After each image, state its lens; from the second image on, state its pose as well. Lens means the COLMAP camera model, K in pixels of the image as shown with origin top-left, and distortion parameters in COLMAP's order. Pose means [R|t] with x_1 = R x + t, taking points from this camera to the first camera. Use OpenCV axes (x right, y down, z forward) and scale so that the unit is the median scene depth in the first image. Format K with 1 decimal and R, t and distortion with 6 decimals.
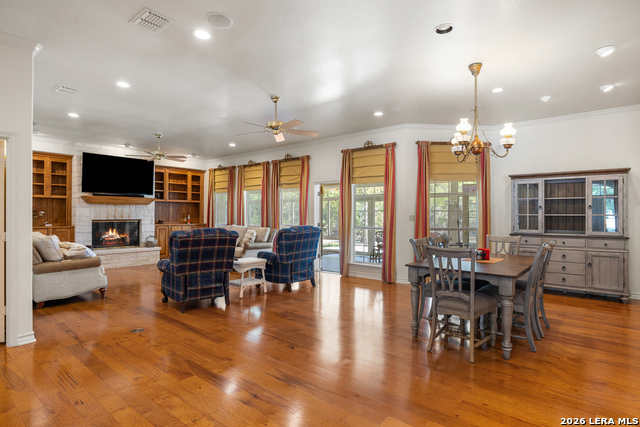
lens RADIAL K [[346.9, 0, 320.4], [0, 346.9, 213.6], [0, 0, 1]] dist [0.002363, 0.000347]
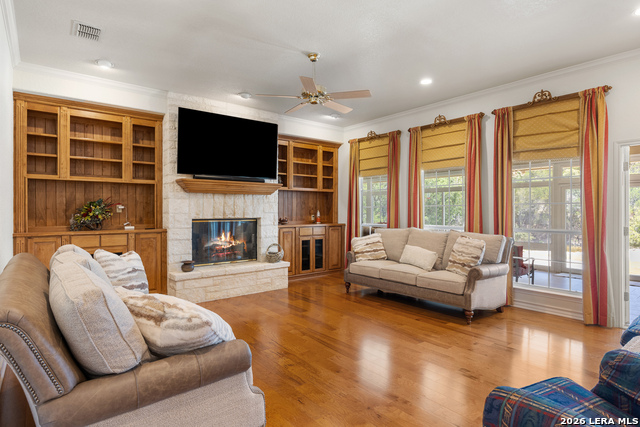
lens RADIAL K [[351.8, 0, 320.0], [0, 351.8, 210.9], [0, 0, 1]] dist [-0.001801, 0.000707]
pose [[0.981163, -0.000835, -0.193180, -0.295126], [0.002039, 0.999980, 0.006035, 0.000434], [0.193171, -0.006315, 0.981145, 0.405168]]
